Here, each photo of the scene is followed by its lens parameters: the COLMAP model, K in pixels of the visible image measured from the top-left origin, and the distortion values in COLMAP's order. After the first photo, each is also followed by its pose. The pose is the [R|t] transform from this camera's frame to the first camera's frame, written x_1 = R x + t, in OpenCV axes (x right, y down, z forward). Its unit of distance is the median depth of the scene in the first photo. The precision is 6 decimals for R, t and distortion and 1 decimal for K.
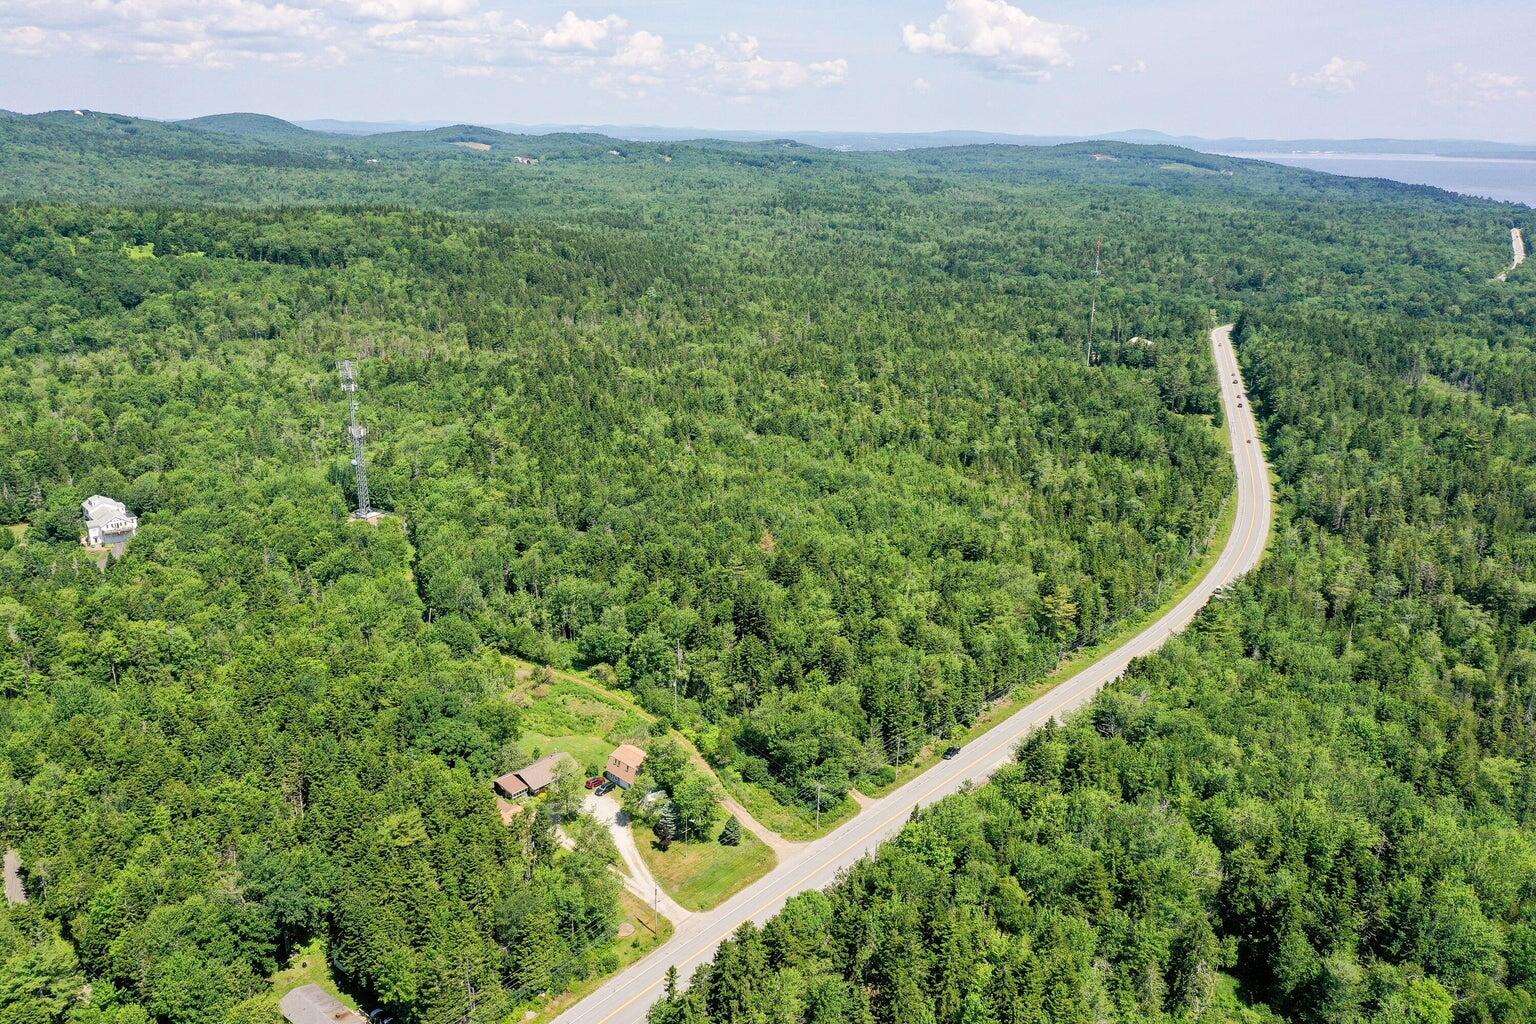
lens RADIAL K [[1259.3, 0, 771.6], [0, 1259.3, 545.3], [0, 0, 1]] dist [-0.002337, 0.007856]
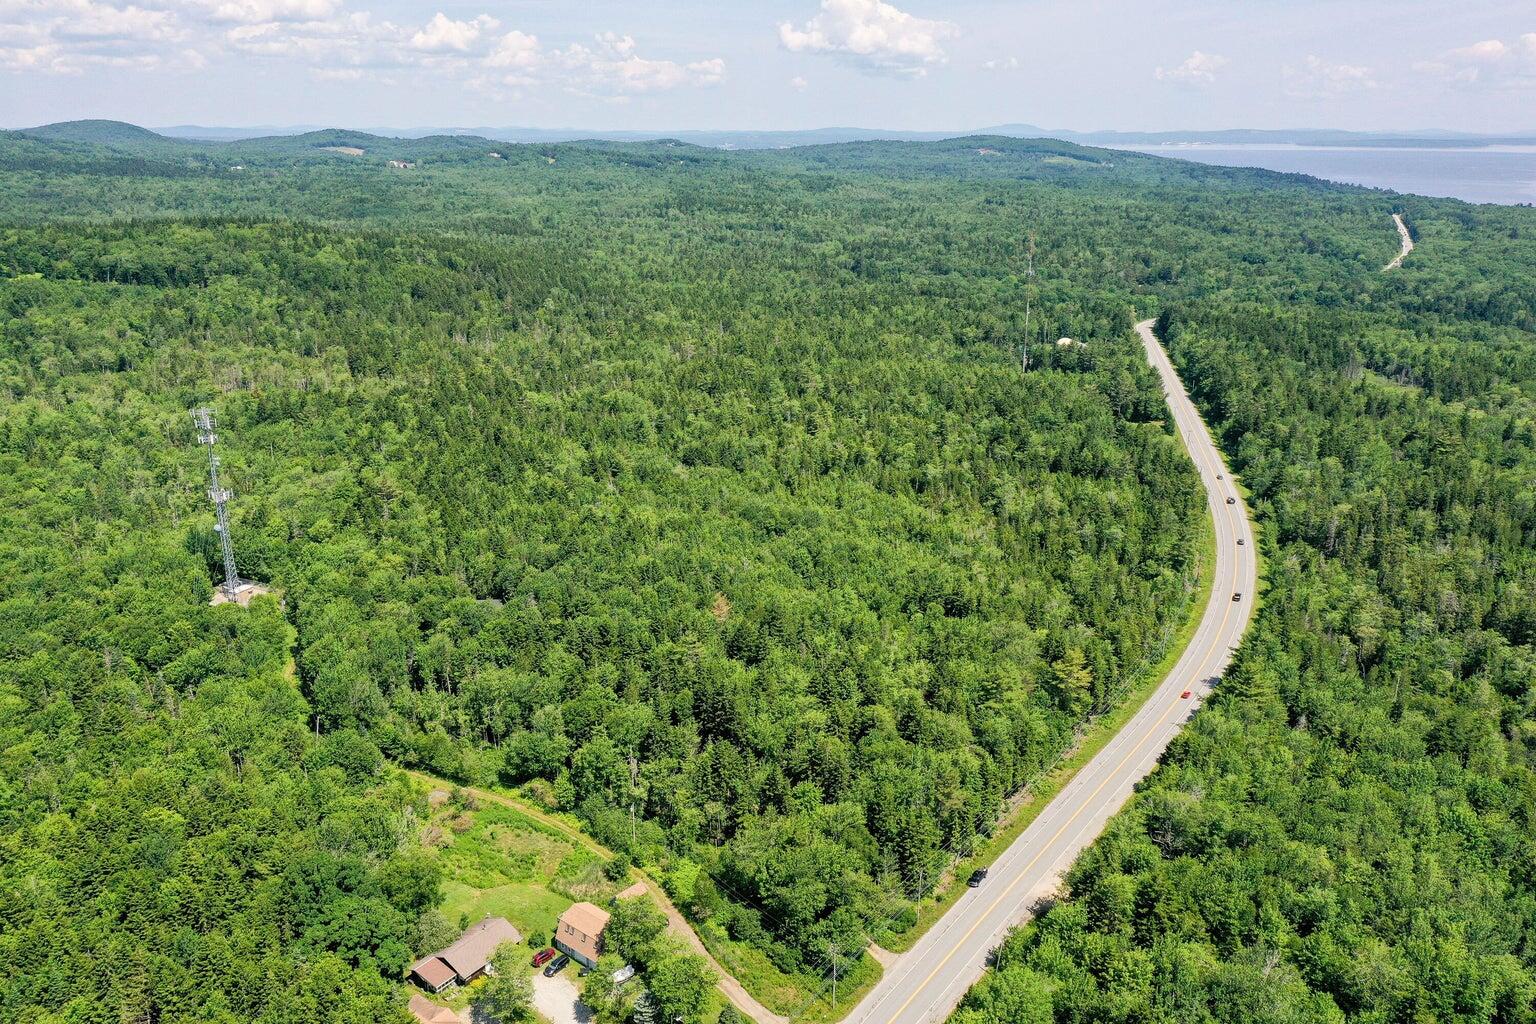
lens RADIAL K [[1259.3, 0, 771.6], [0, 1259.3, 545.3], [0, 0, 1]] dist [-0.002337, 0.007856]
pose [[0.995766, -0.042409, 0.081560, -0.024479], [0.042365, 0.999100, 0.002275, -0.029753], [-0.081583, 0.001190, 0.996666, 0.099159]]
